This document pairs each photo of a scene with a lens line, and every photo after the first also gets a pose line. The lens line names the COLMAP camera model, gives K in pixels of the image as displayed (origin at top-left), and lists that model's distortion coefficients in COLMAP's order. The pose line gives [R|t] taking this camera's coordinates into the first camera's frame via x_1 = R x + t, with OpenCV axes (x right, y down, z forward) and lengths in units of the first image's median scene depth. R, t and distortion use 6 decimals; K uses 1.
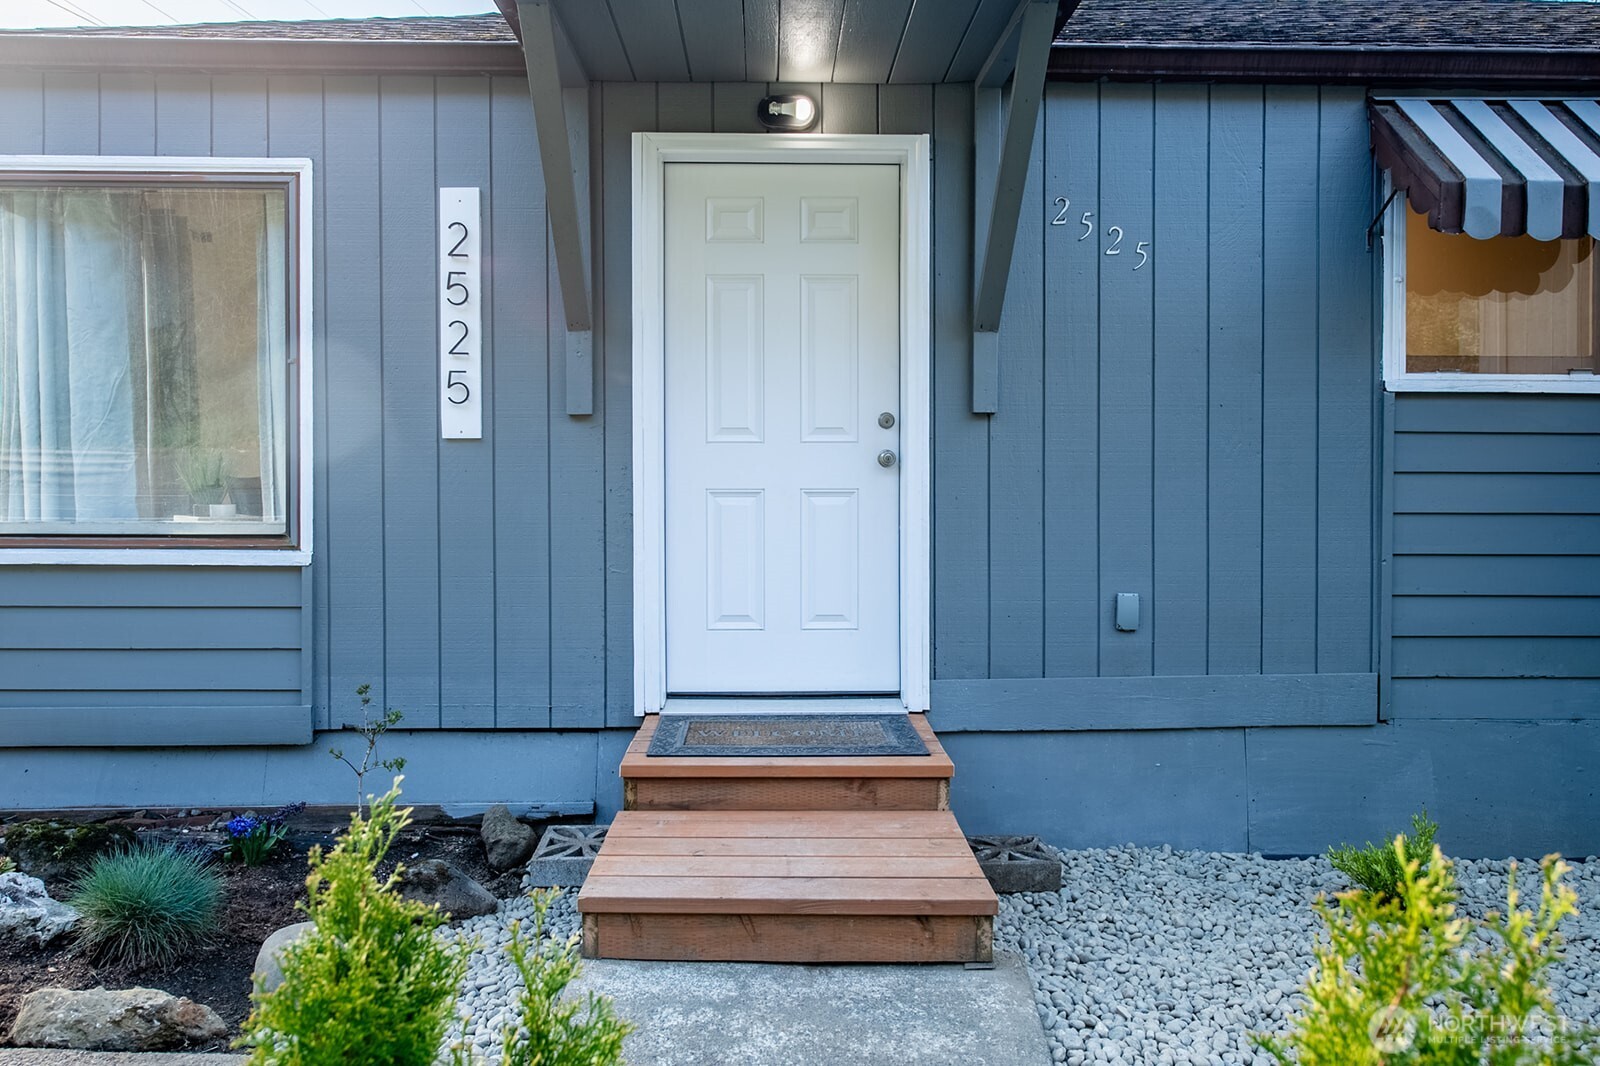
lens RADIAL K [[1070.0, 0, 793.4], [0, 1070.0, 506.2], [0, 0, 1]] dist [-0.001811, 0.001561]
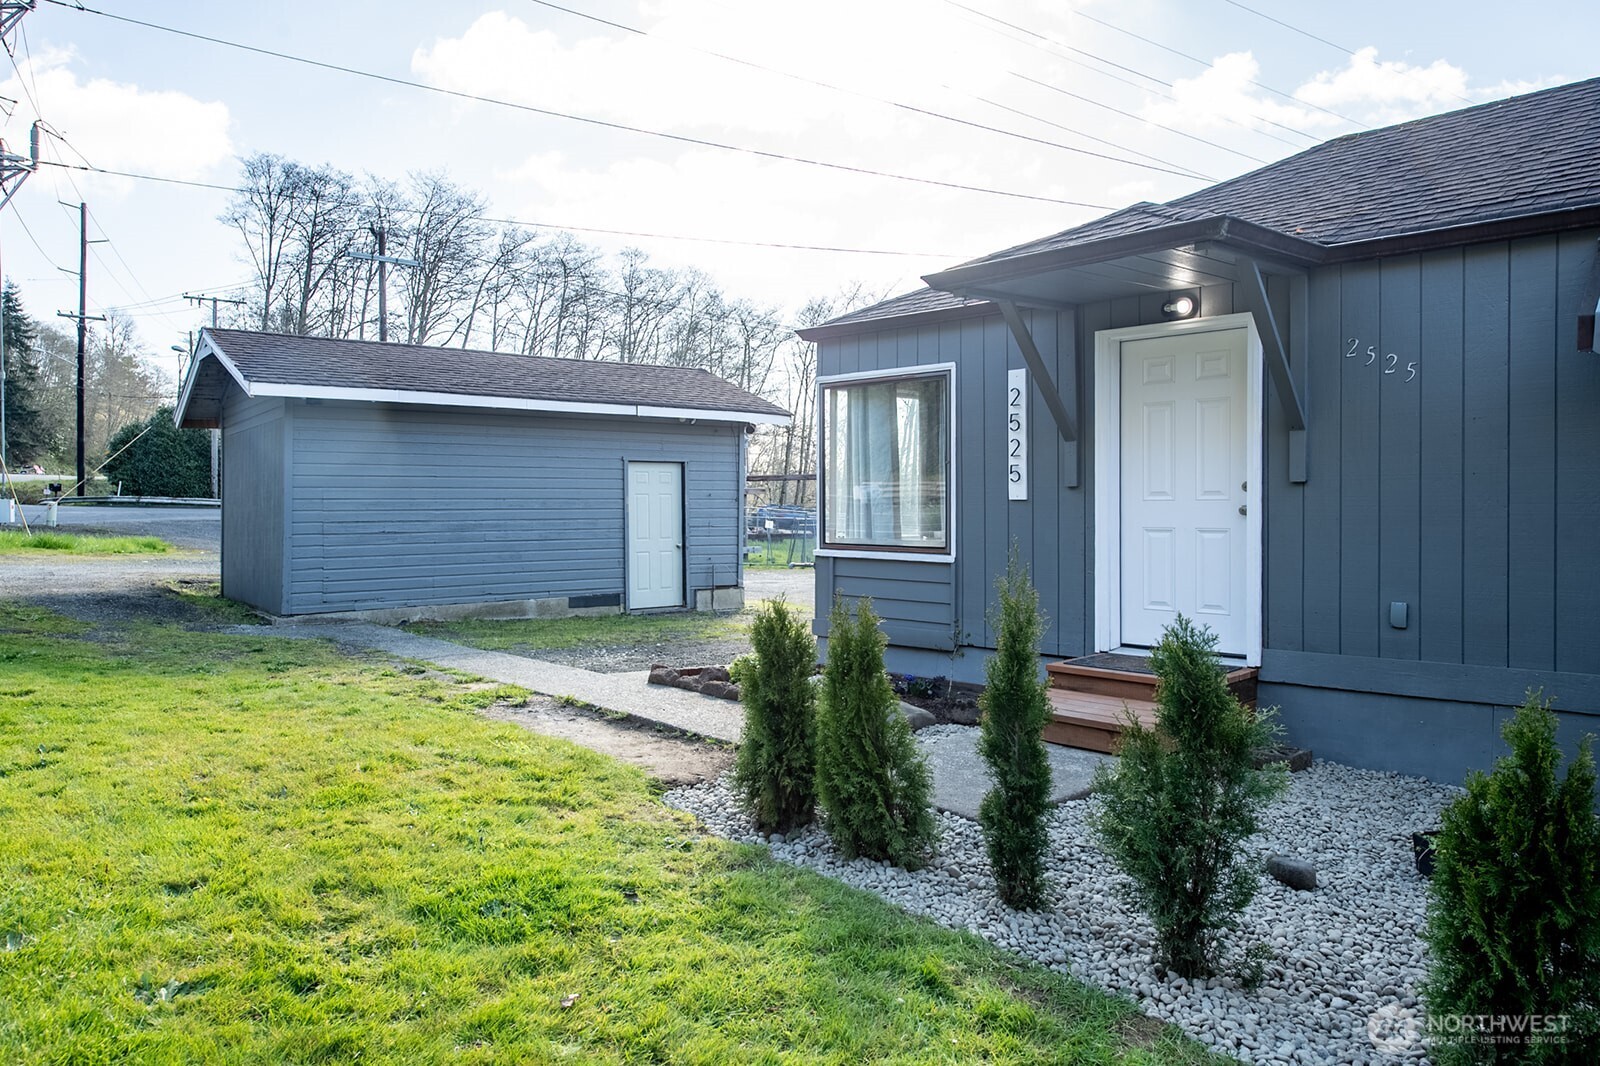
lens RADIAL K [[1070.0, 0, 793.4], [0, 1070.0, 506.2], [0, 0, 1]] dist [-0.001811, 0.001561]
pose [[0.692225, -0.001784, -0.721679, 0.797384], [-0.007827, 0.999920, -0.009980, -0.029412], [0.721639, 0.012557, 0.692156, -0.620490]]
